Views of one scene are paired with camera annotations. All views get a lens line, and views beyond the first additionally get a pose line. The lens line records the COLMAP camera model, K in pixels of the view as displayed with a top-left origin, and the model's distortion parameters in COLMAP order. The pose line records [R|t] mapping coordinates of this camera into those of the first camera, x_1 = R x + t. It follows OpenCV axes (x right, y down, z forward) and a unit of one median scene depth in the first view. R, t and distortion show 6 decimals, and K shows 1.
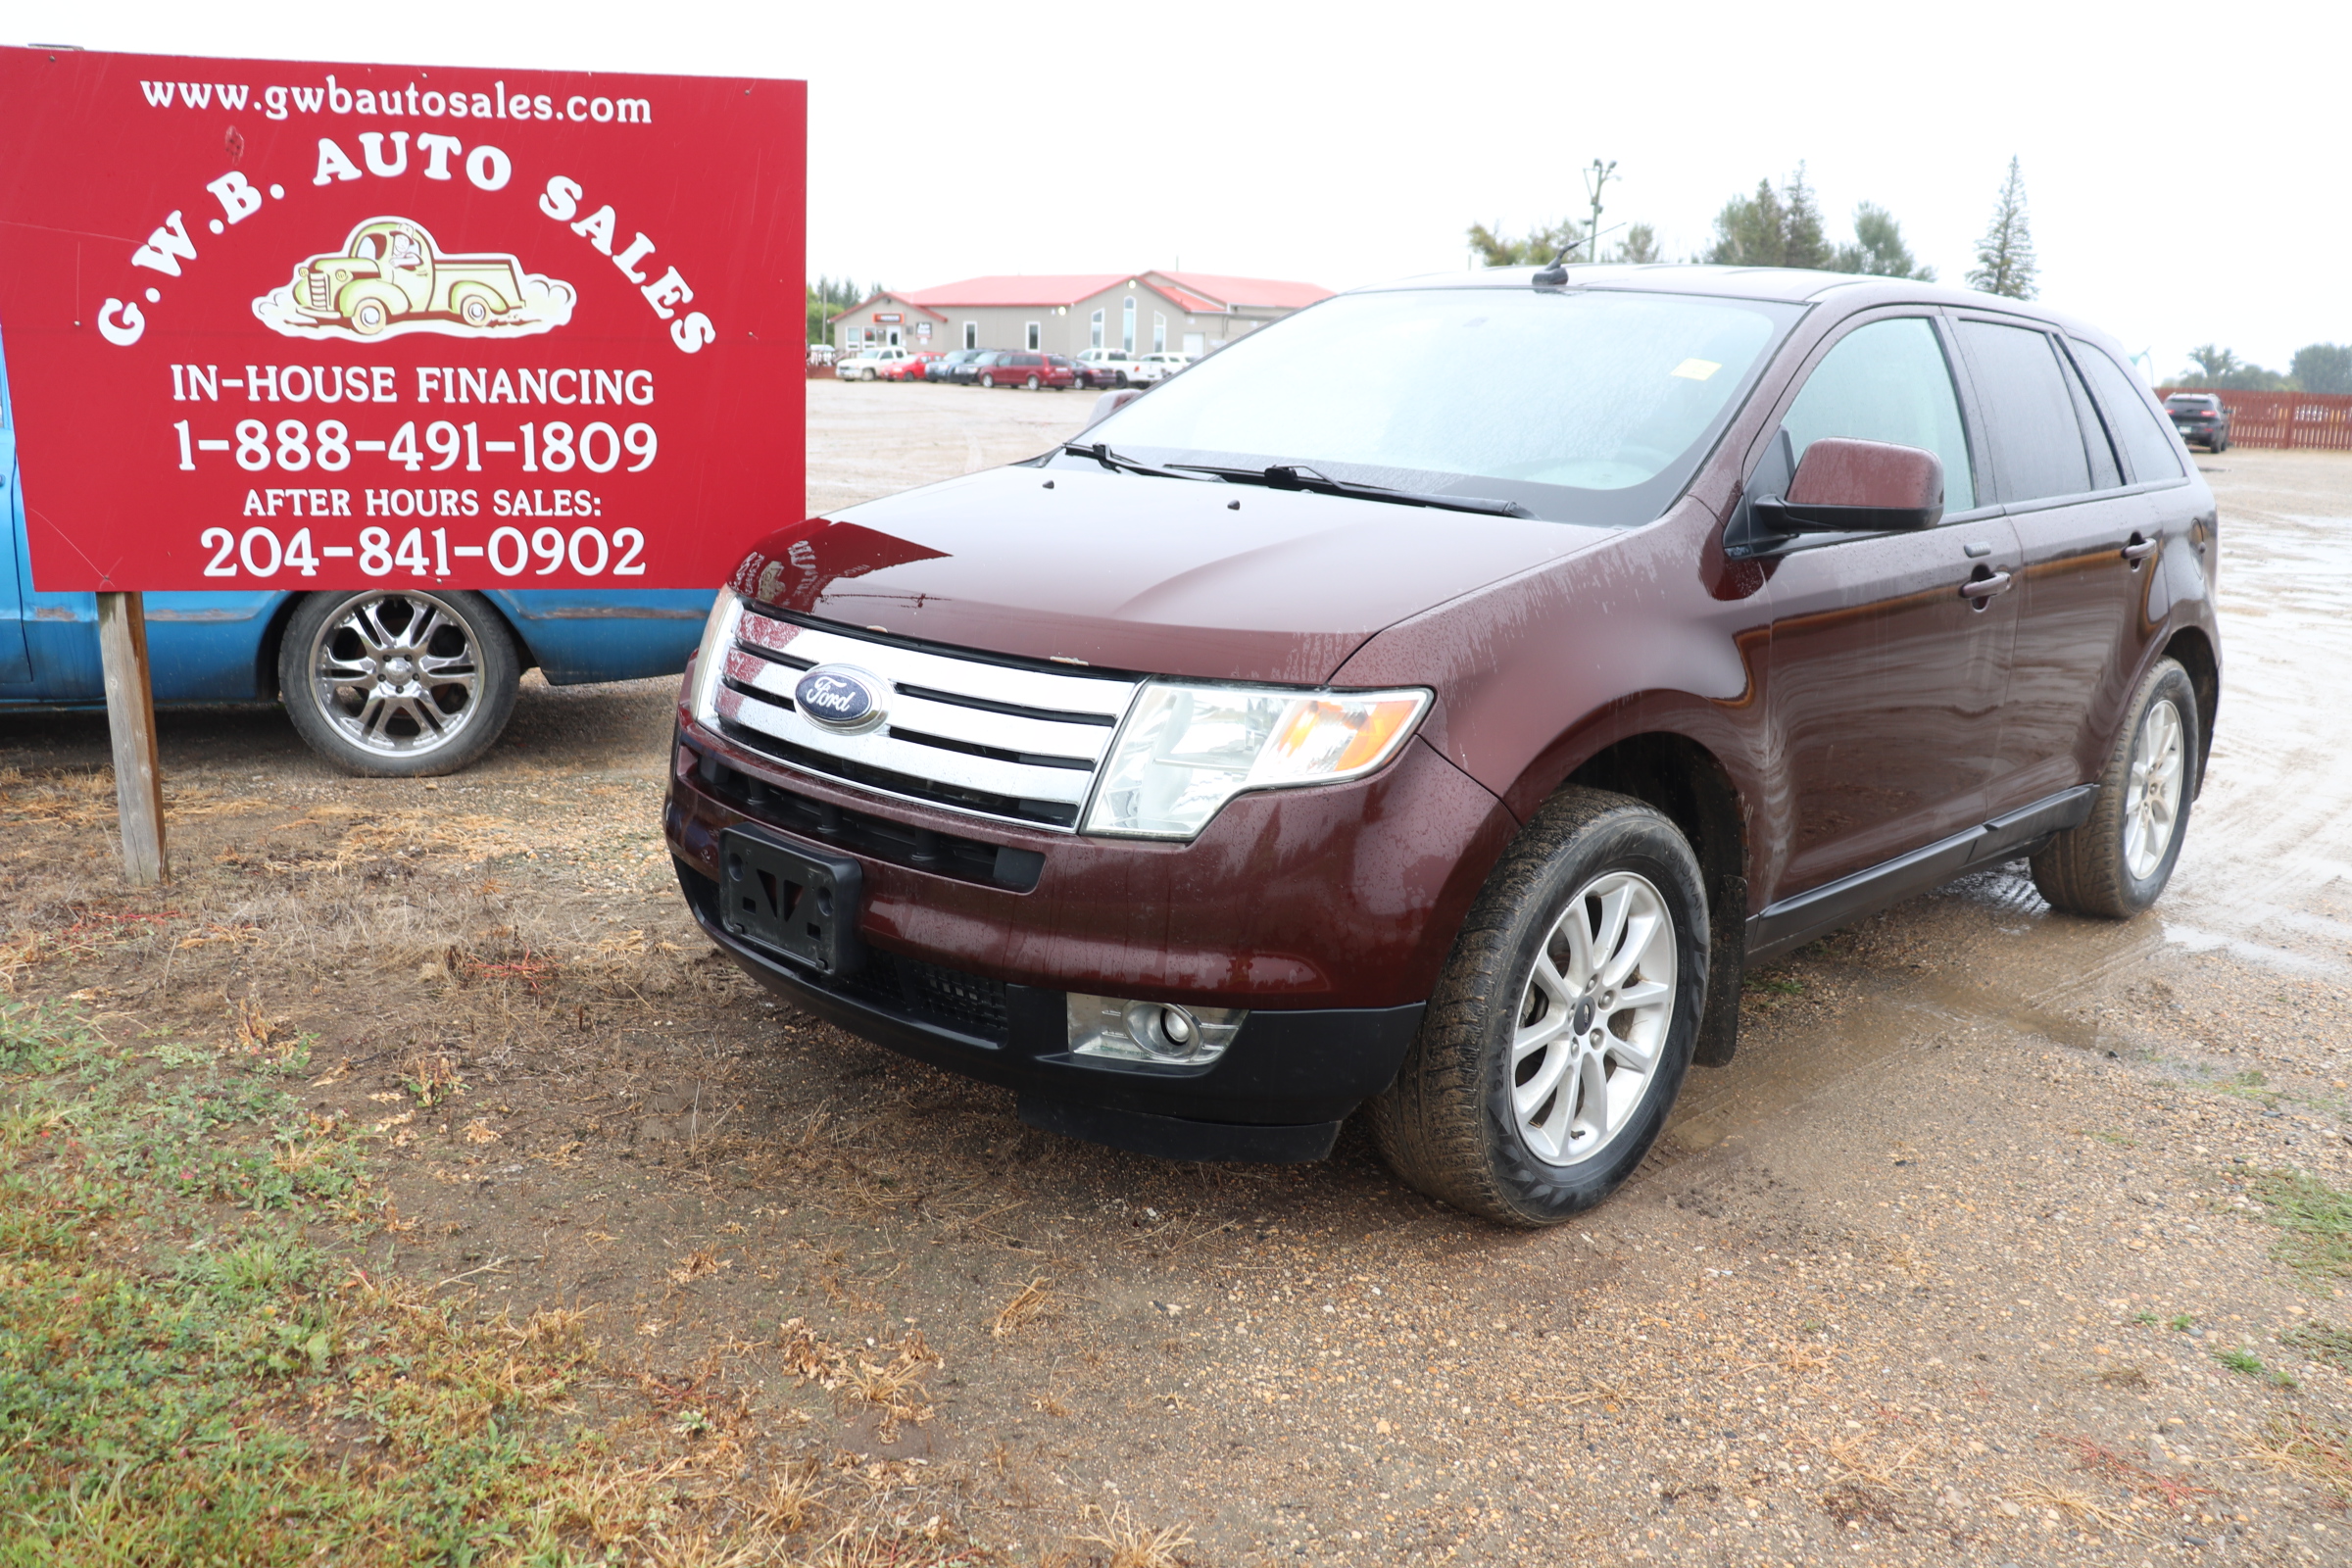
lens RADIAL K [[1893.1, 0, 1176.3], [0, 1893.1, 785.2], [0, 0, 1]] dist [-0.150550, 0.107875]
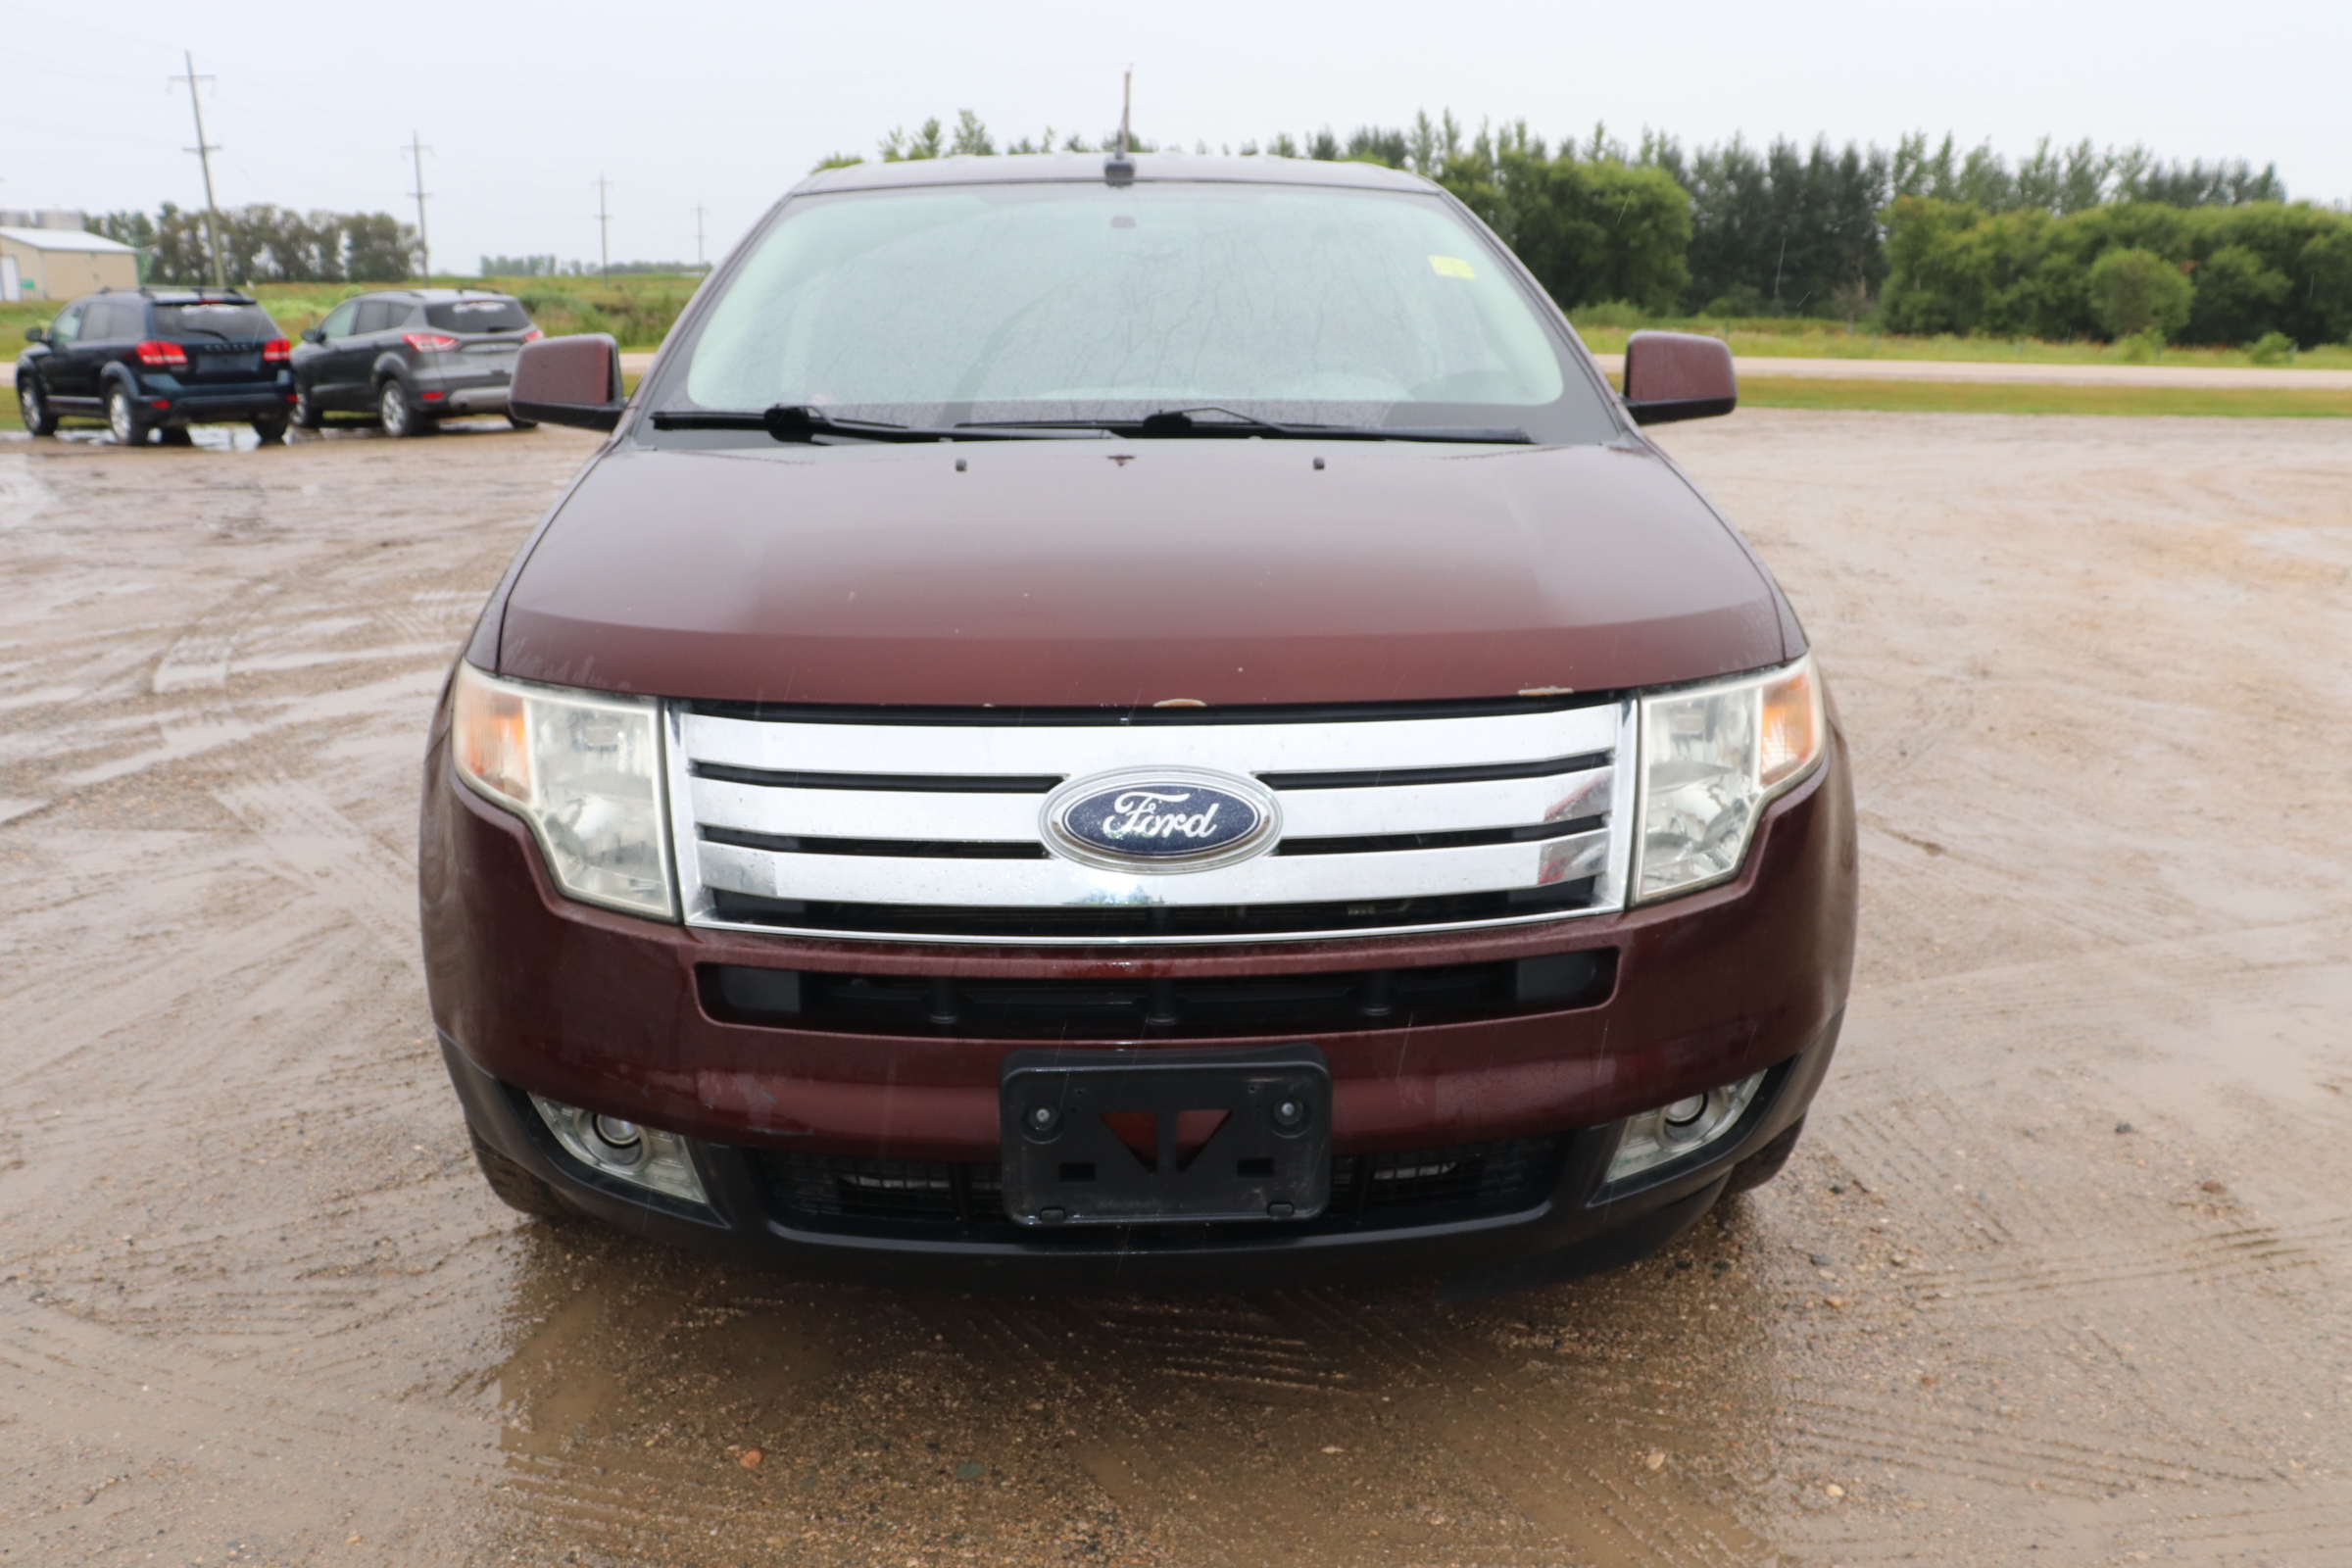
lens RADIAL K [[1893.1, 0, 1200.2], [0, 1893.1, 775.7], [0, 0, 1]] dist [-0.150550, 0.107875]
pose [[0.677496, -0.222151, 0.701176, -0.627149], [0.186616, 0.974022, 0.128282, -0.142804], [-0.711459, 0.043940, 0.701353, 0.532537]]
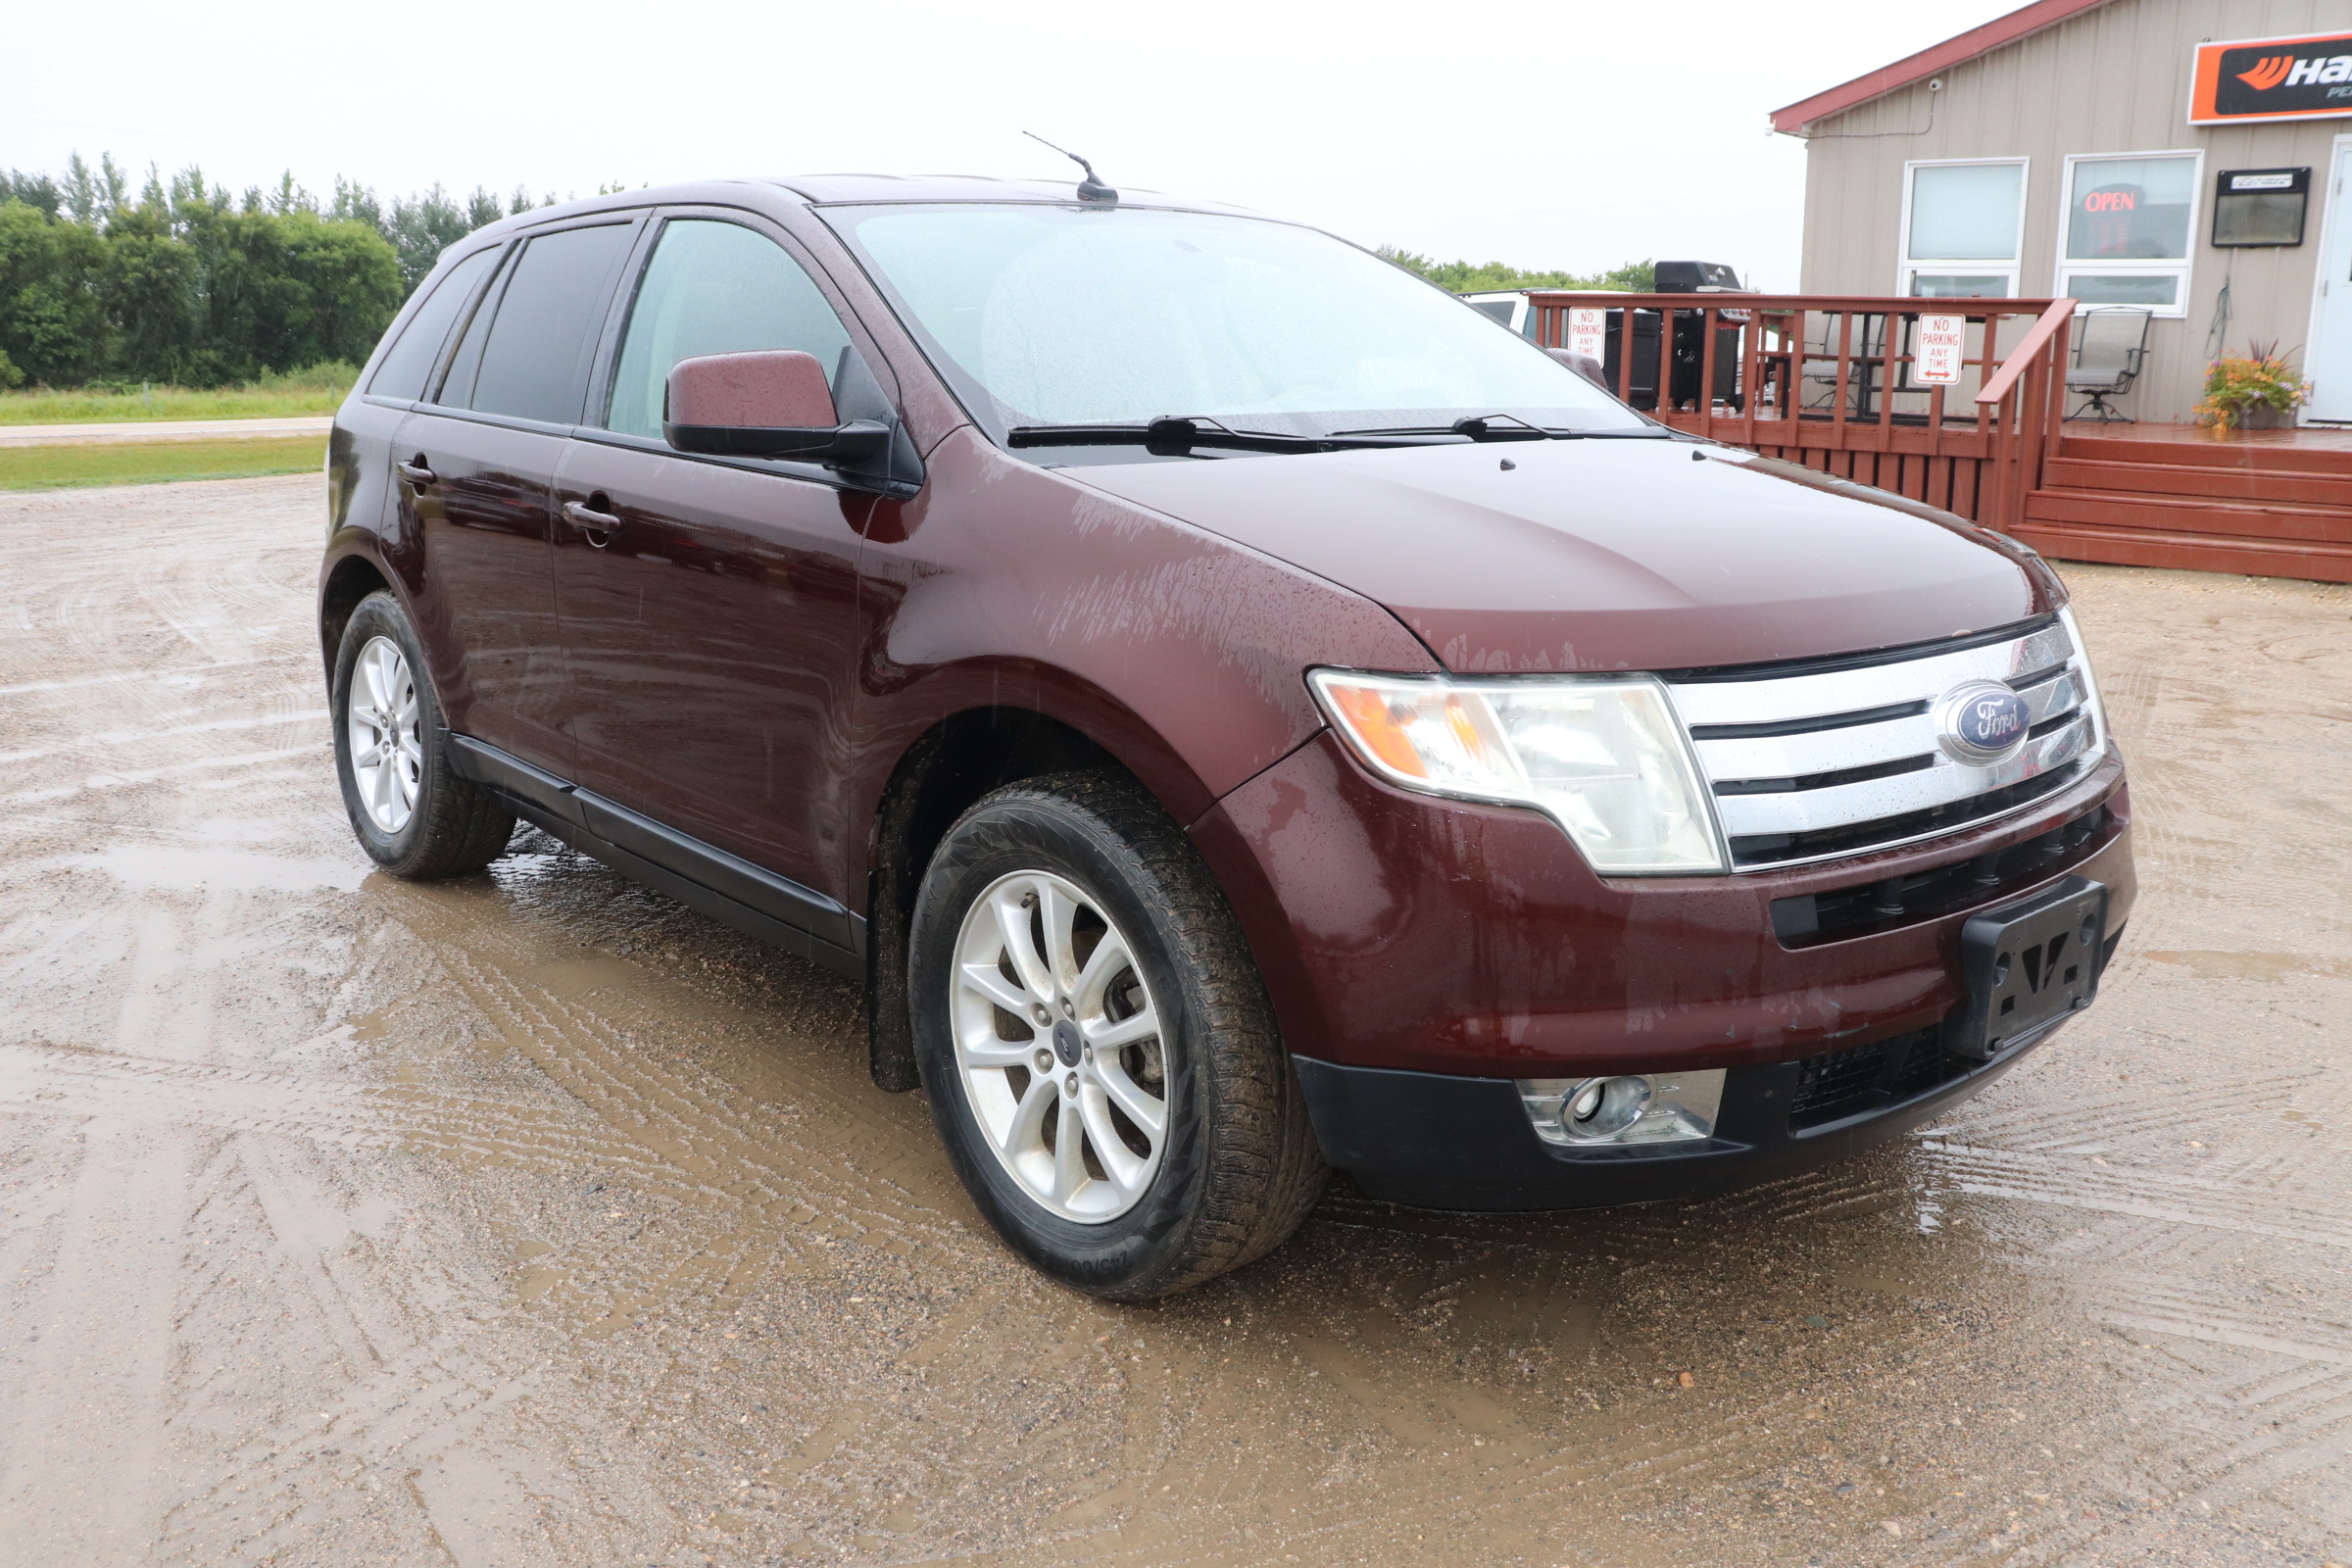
lens RADIAL K [[1893.1, 0, 1187.7], [0, 1893.1, 791.4], [0, 0, 1]] dist [-0.150550, 0.107875]
pose [[0.101654, -0.268442, 0.957917, -1.004410], [0.218875, 0.945346, 0.241692, -0.291869], [-0.970443, 0.185095, 0.154853, 1.222659]]
